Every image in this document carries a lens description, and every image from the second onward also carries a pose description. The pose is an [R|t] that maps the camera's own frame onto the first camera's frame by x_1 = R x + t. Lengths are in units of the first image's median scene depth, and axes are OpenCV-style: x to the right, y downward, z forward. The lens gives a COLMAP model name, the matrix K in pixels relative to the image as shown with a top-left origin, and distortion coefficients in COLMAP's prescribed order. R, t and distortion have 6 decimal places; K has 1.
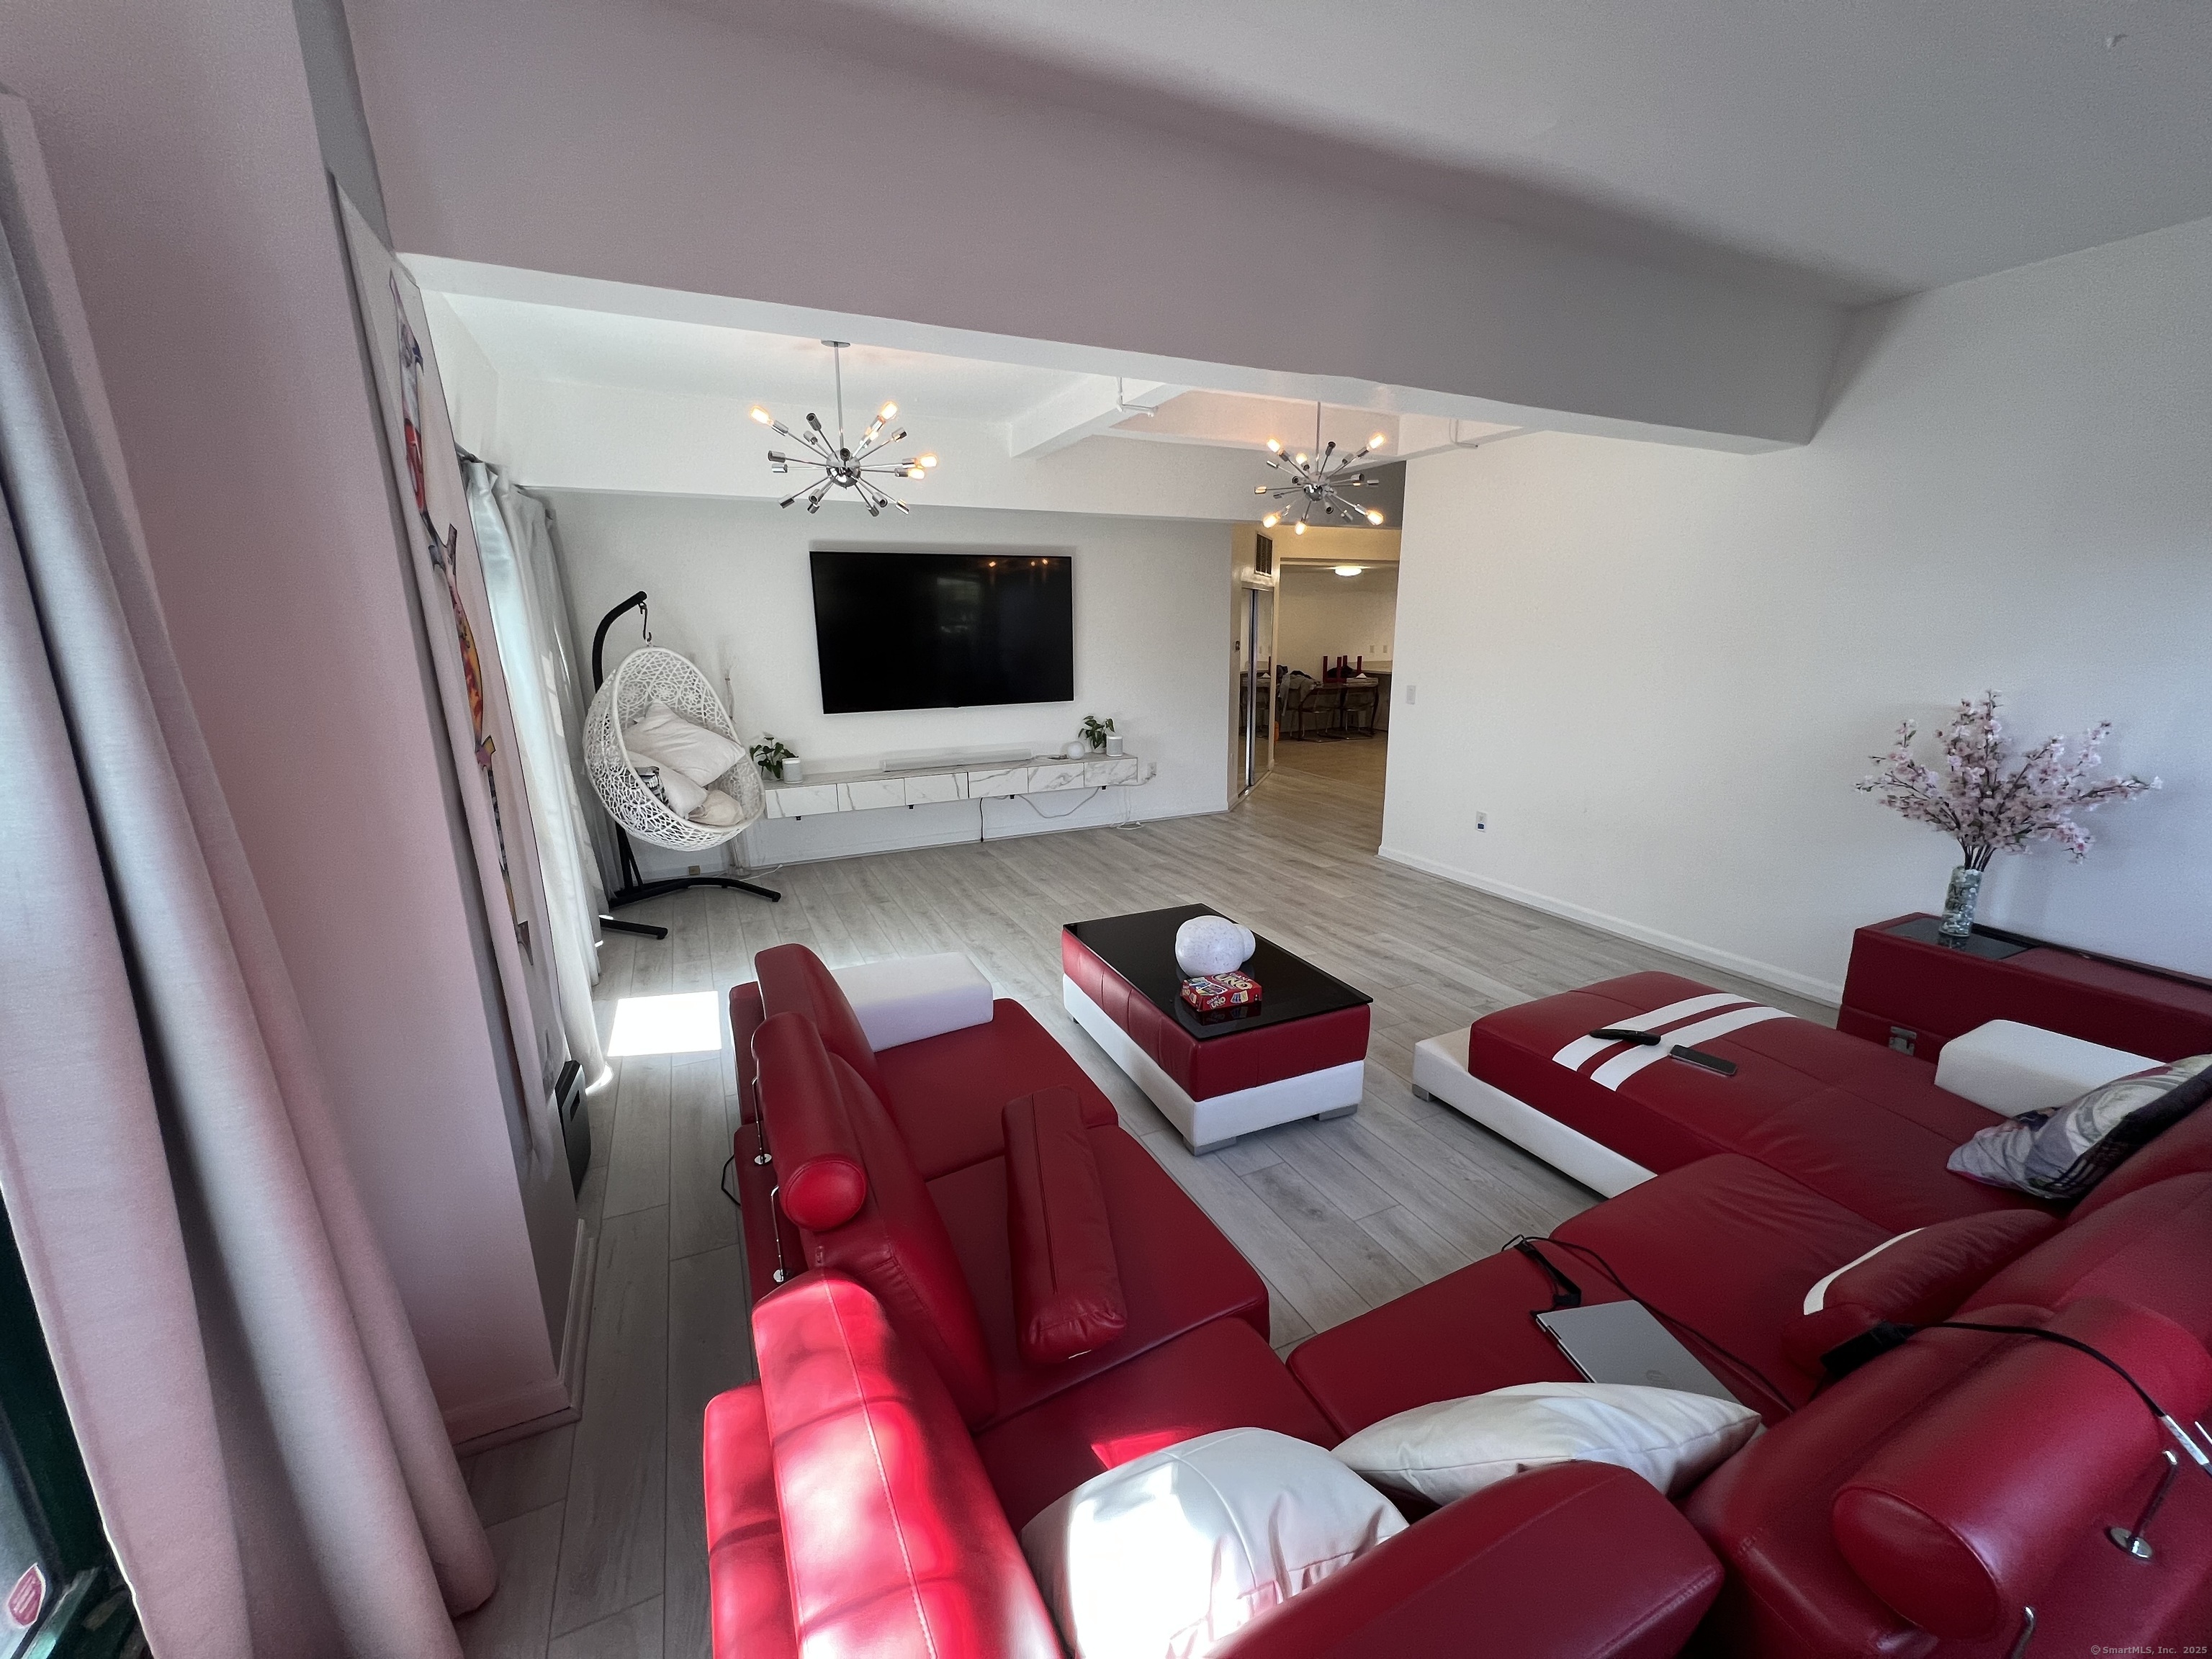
lens RADIAL K [[881.3, 0, 1101.2], [0, 881.3, 840.6], [0, 0, 1]] dist [0.000554, 0.000178]
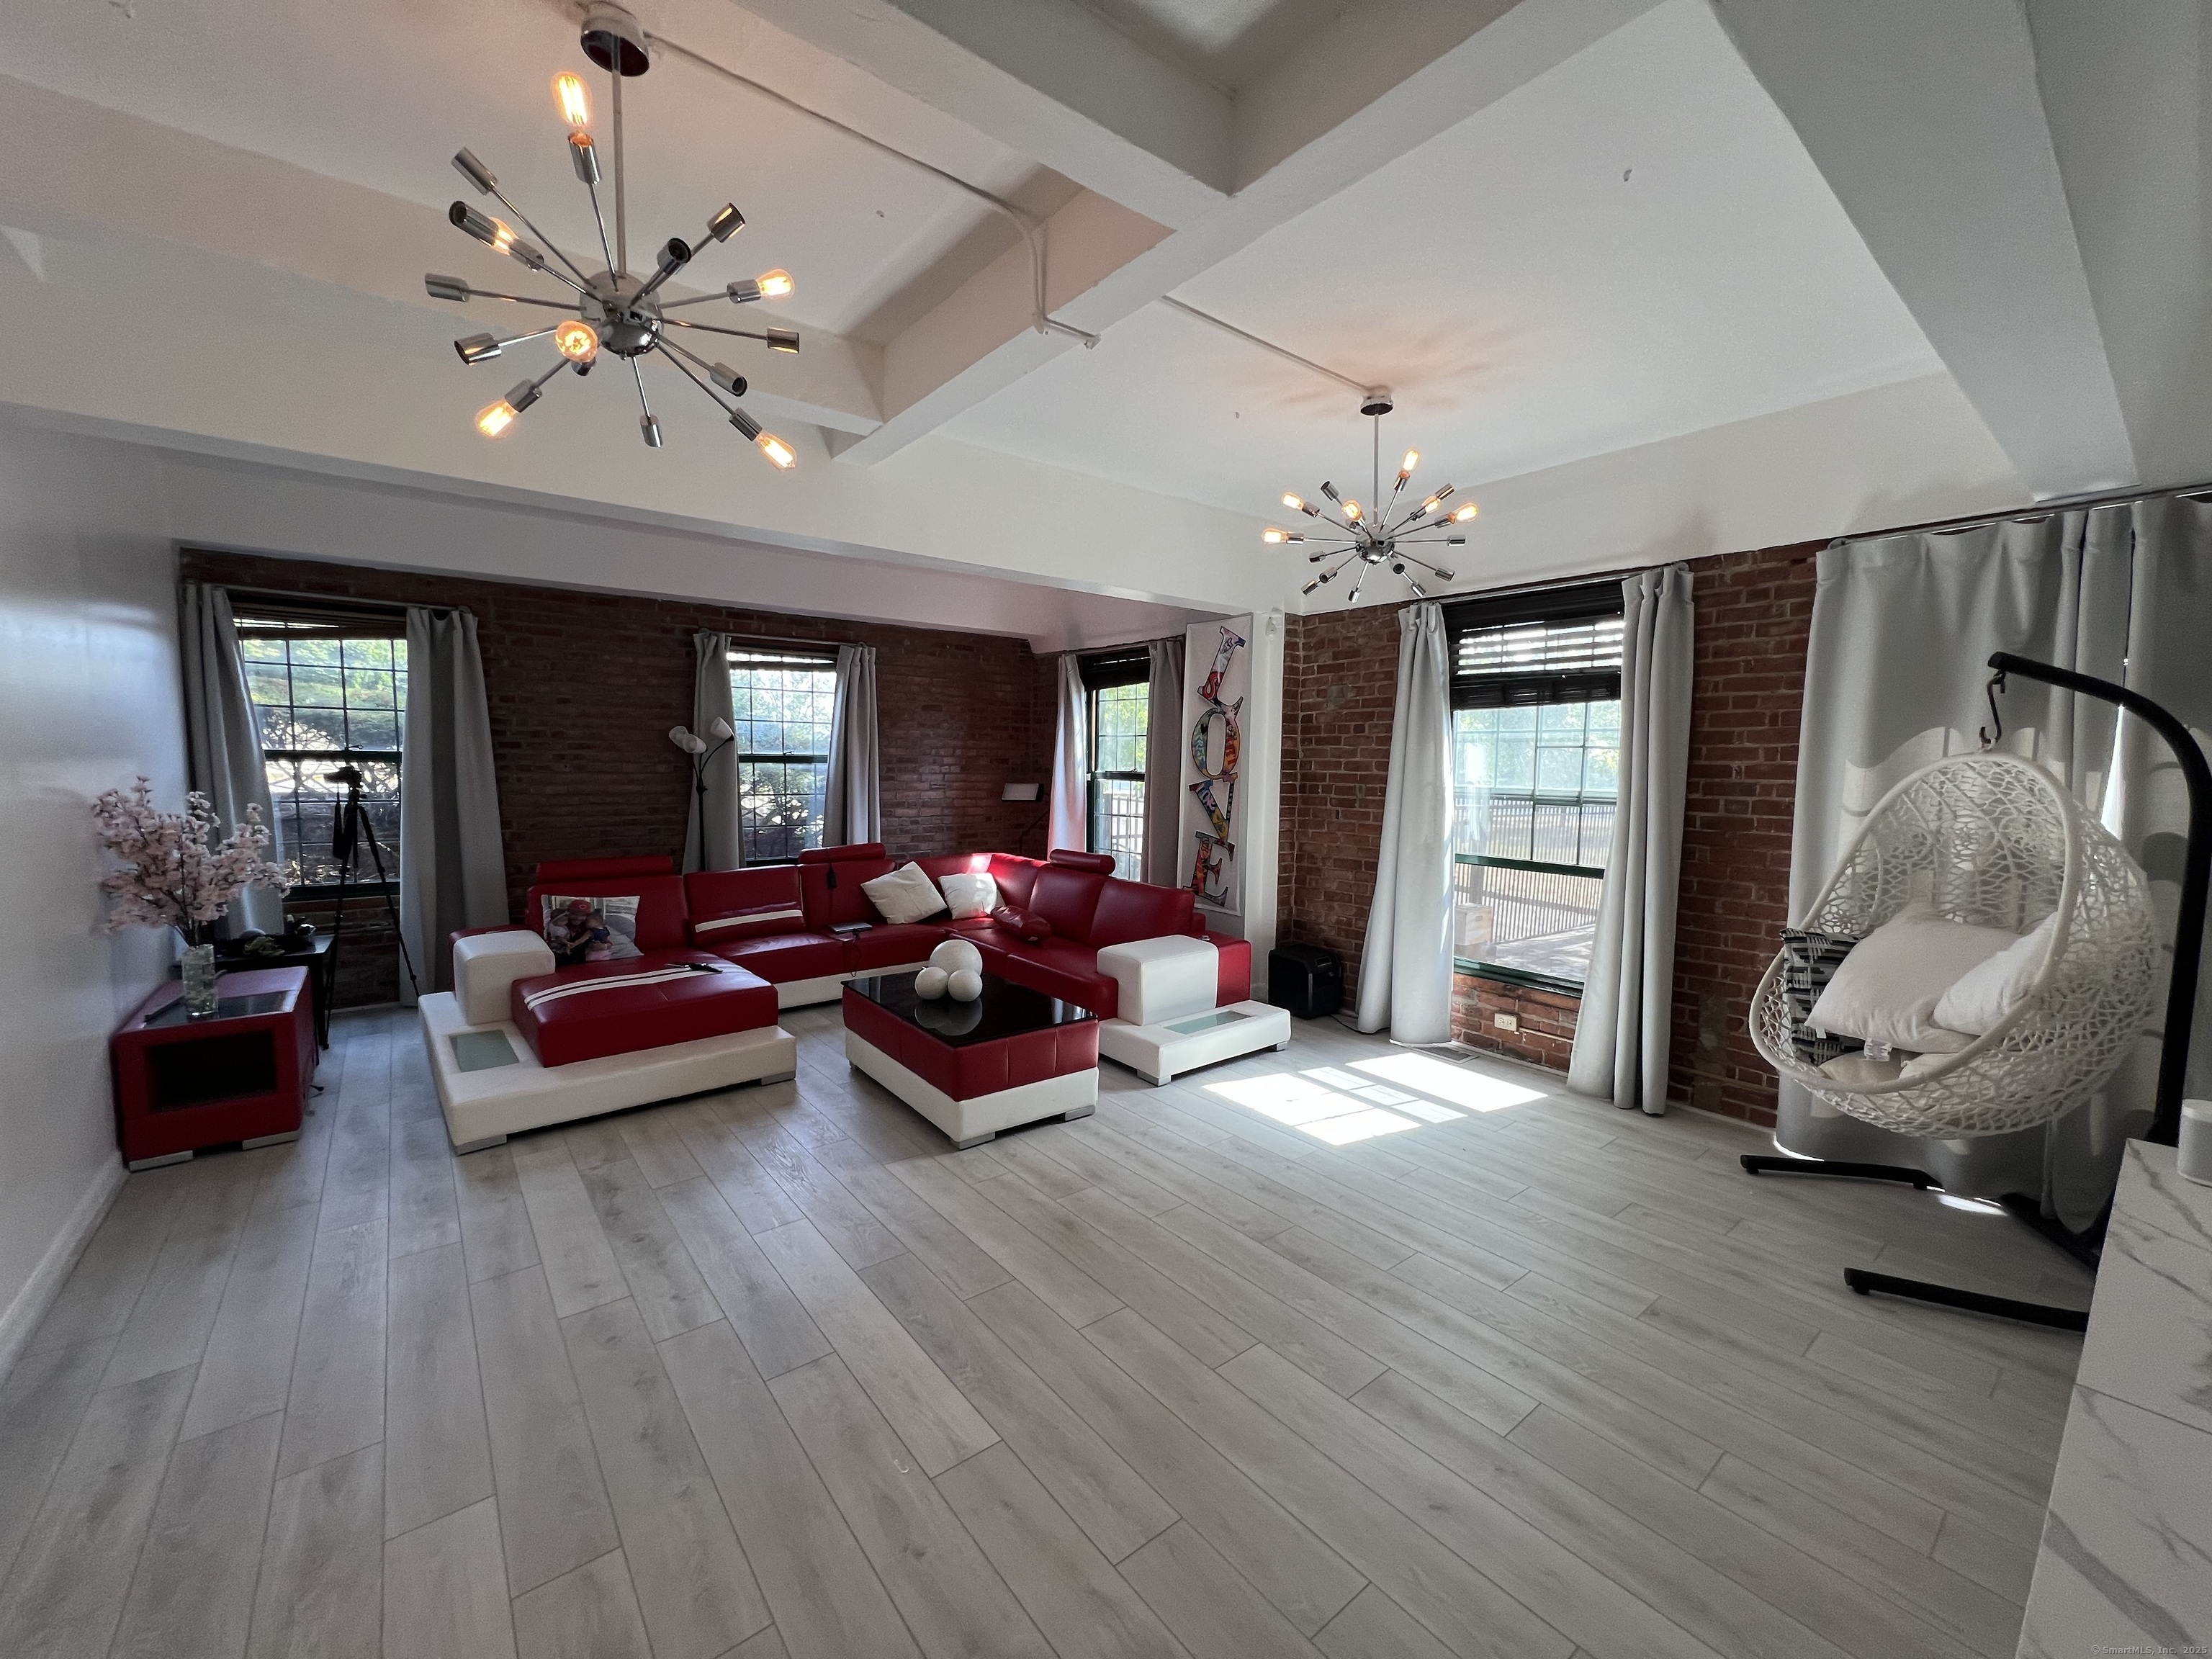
lens RADIAL K [[881.3, 0, 1111.7], [0, 881.3, 833.2], [0, 0, 1]] dist [0.000554, 0.000178]
pose [[-0.969796, 0.019372, -0.243147, 0.114188], [-0.060889, 0.946056, 0.318232, -0.265863], [0.236196, 0.323425, -0.916301, 1.179921]]
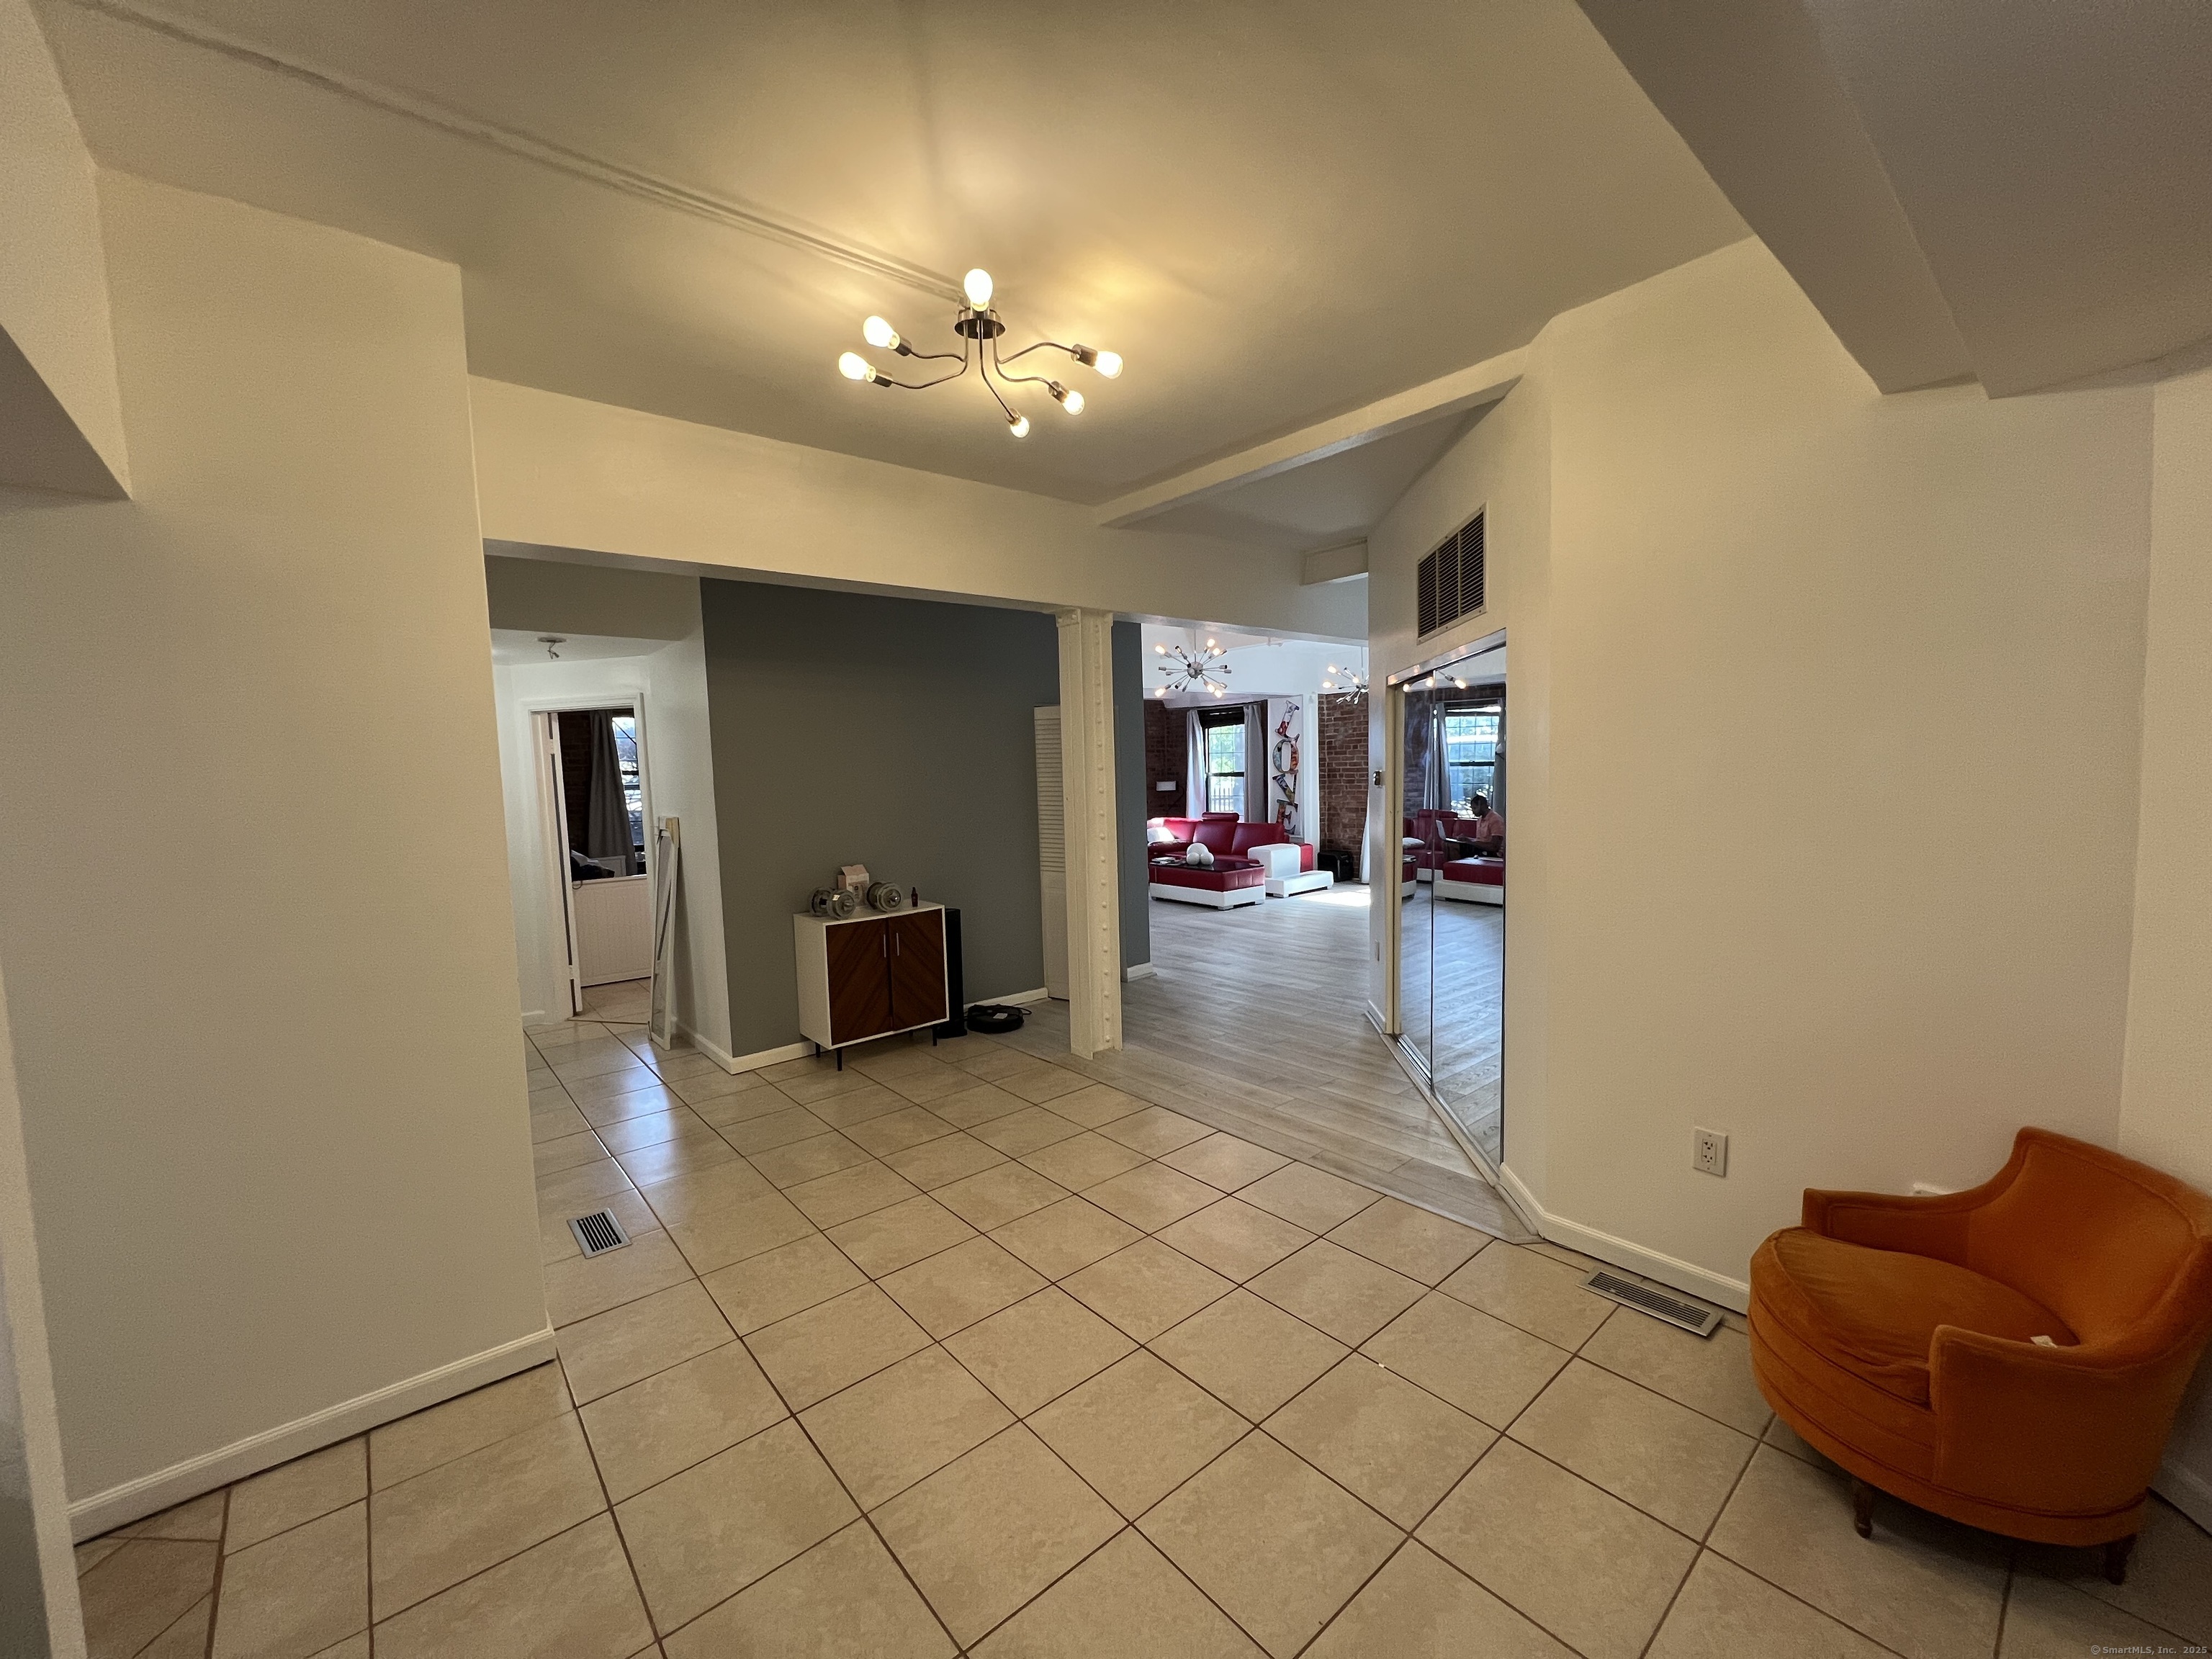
lens RADIAL K [[881.3, 0, 1109.3], [0, 881.3, 832.1], [0, 0, 1]] dist [0.000554, 0.000178]
pose [[-0.962384, 0.060871, -0.264785, 0.684550], [-0.025416, 0.950134, 0.310805, -0.502678], [0.270500, 0.305843, -0.912847, 2.048529]]
